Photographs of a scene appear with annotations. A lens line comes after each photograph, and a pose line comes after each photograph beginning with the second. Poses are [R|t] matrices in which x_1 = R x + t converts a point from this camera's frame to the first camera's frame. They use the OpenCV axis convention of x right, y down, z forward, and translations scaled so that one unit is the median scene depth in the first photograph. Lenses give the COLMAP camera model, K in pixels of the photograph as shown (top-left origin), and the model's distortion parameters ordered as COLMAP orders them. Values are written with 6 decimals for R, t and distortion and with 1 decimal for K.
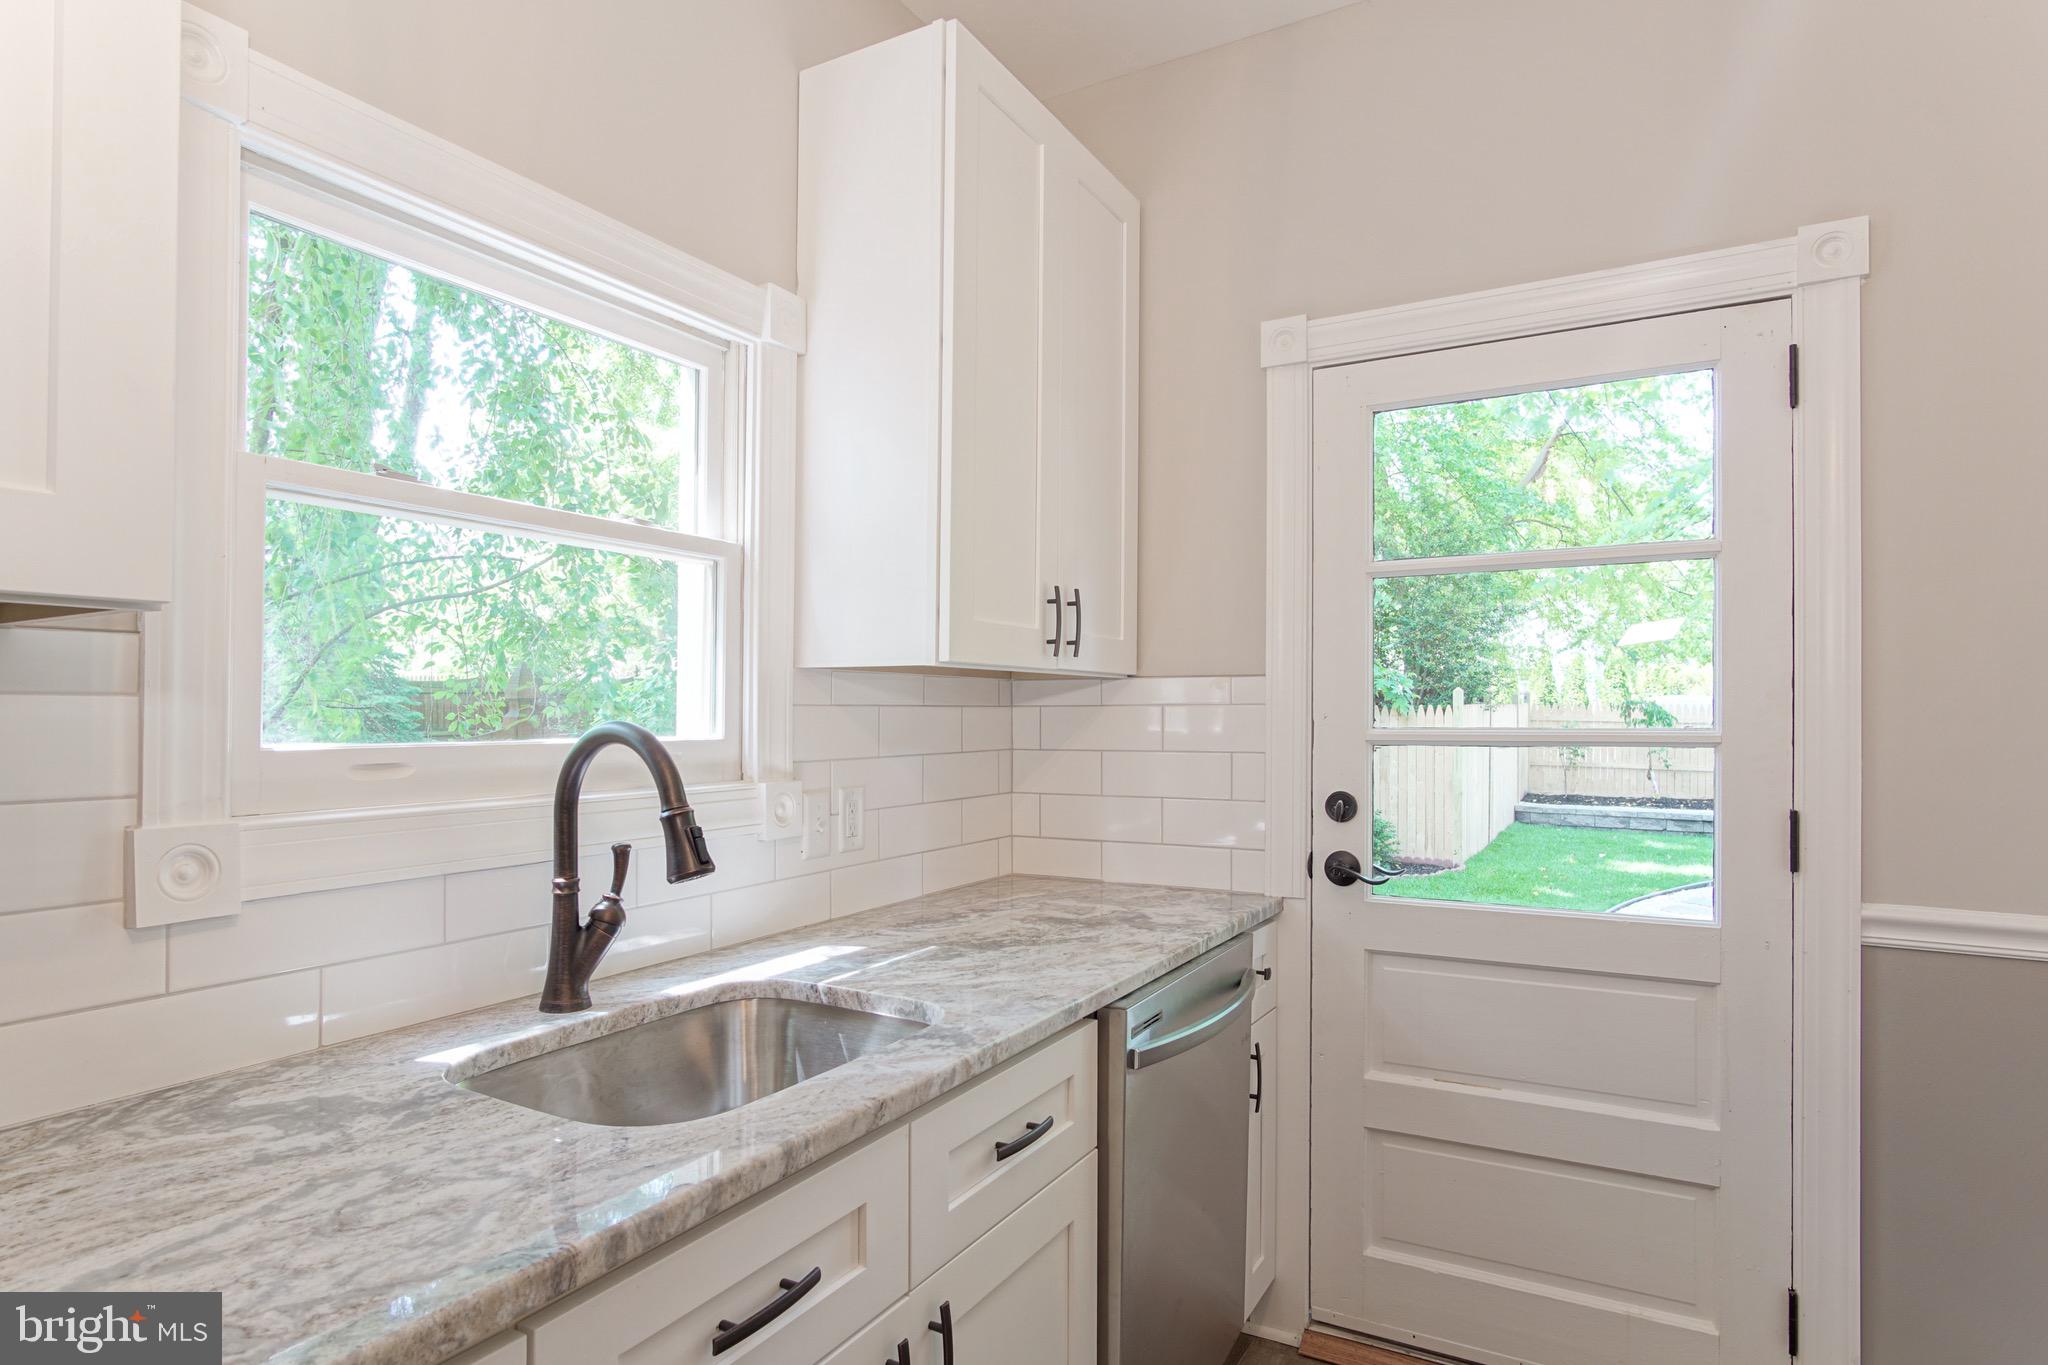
lens RADIAL K [[1092.2, 0, 1028.8], [0, 1092.2, 691.6], [0, 0, 1]] dist [-0.015234, 0.001024]
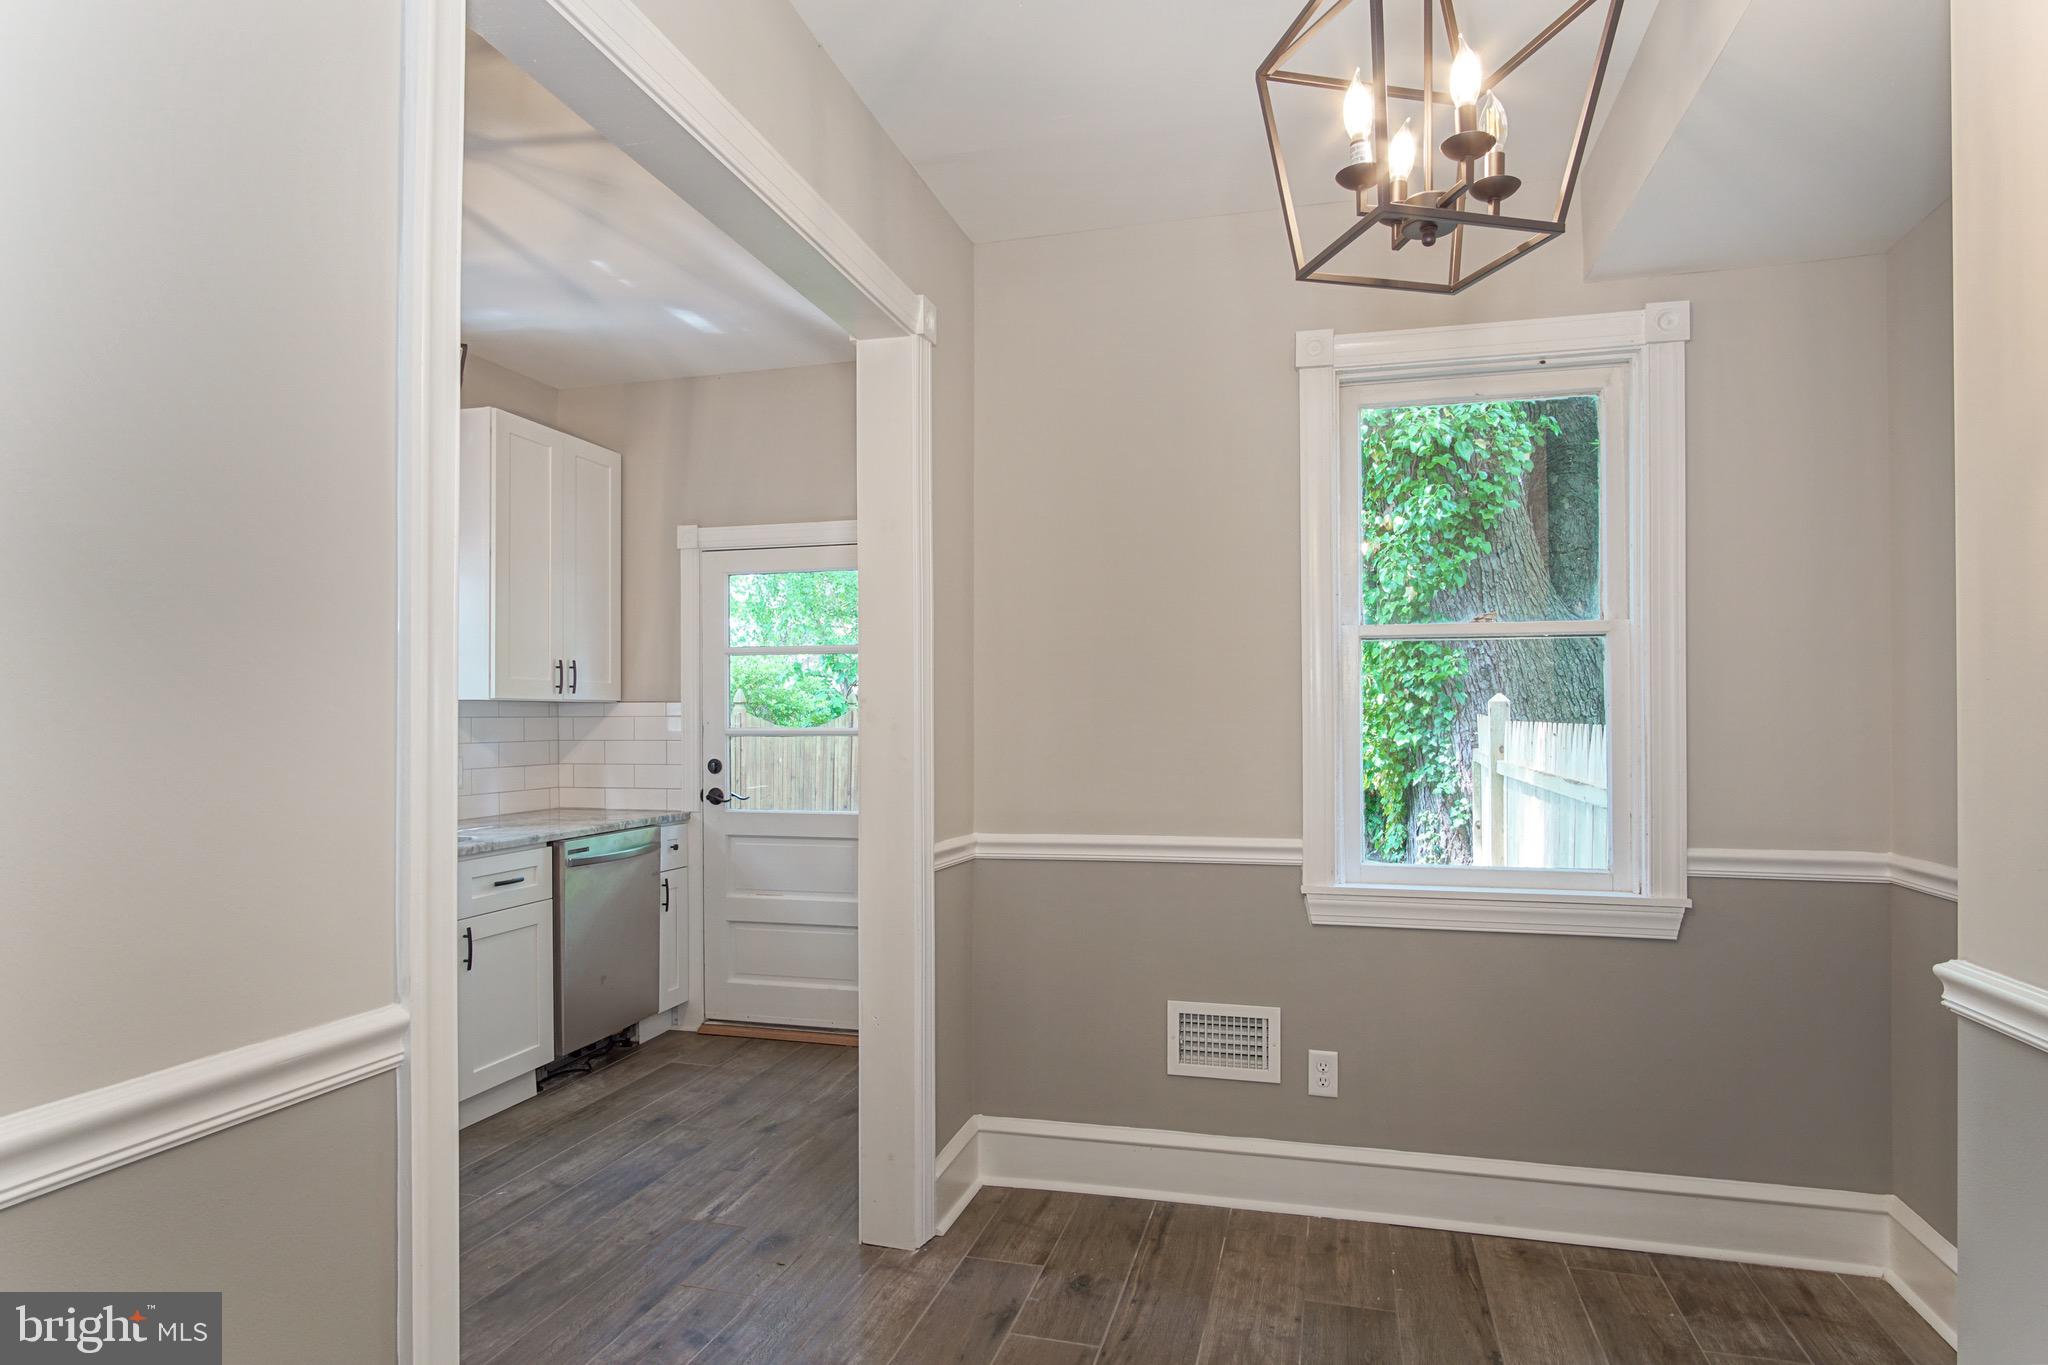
lens RADIAL K [[1110.8, 0, 1023.3], [0, 1110.8, 715.3], [0, 0, 1]] dist [-0.034304, 0.020345]
pose [[0.970151, -0.000622, 0.242502, 0.485629], [-0.003779, 0.999837, 0.017680, -0.041522], [-0.242473, -0.018068, 0.969990, -1.647596]]
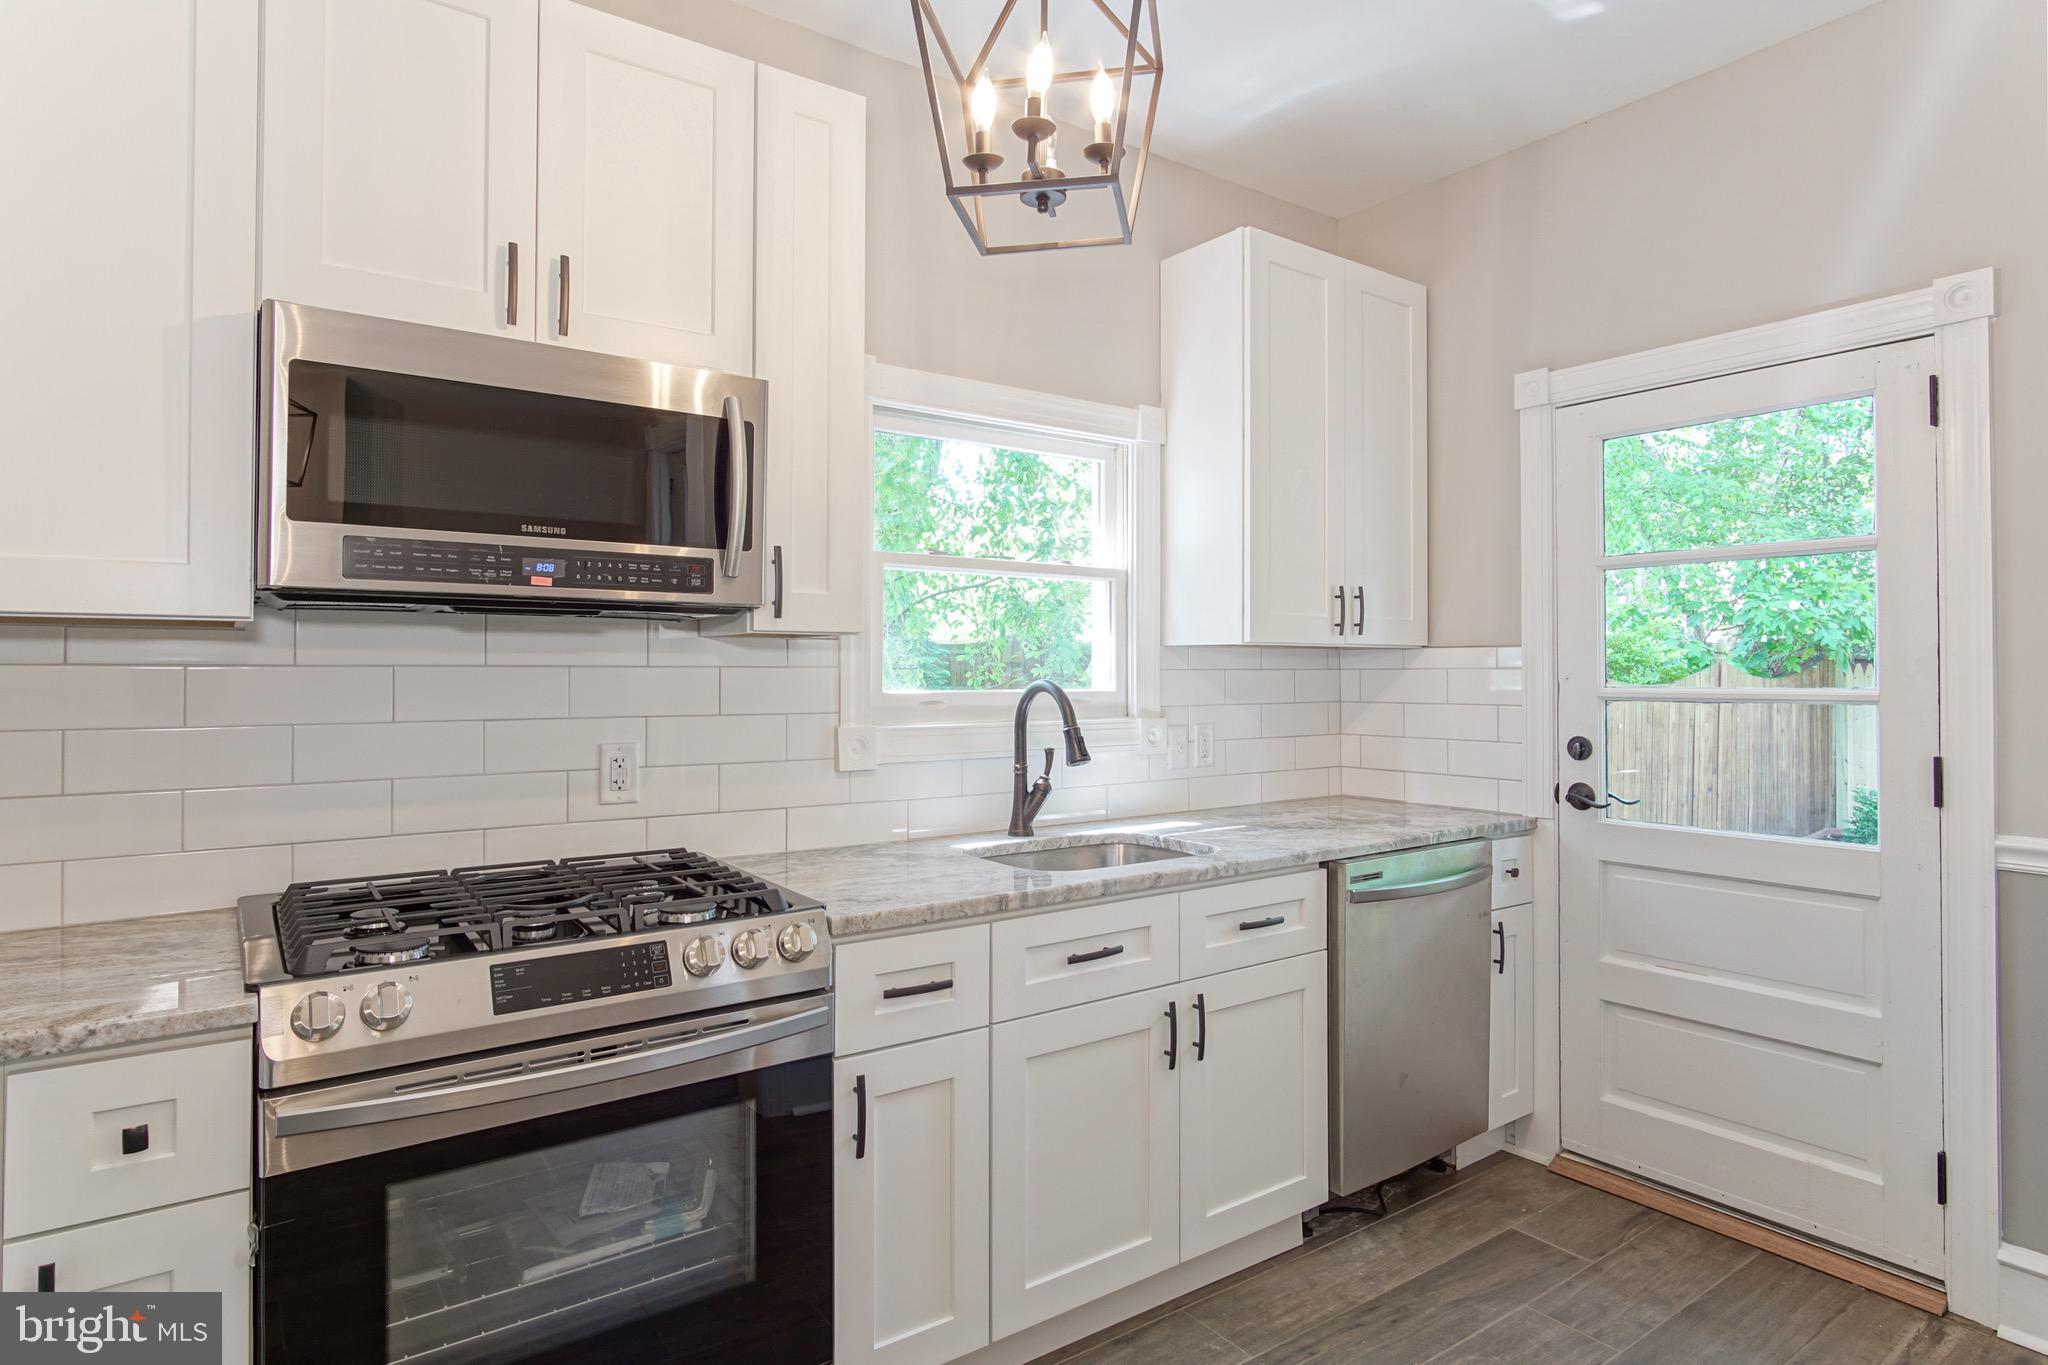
lens RADIAL K [[1105.5, 0, 1039.4], [0, 1105.5, 662.9], [0, 0, 1]] dist [-0.005119, 0.000308]
pose [[0.910205, -0.002295, -0.414152, 0.346829], [0.007479, 0.999913, 0.010896, -0.019592], [0.414090, -0.013015, 0.910143, -0.629585]]
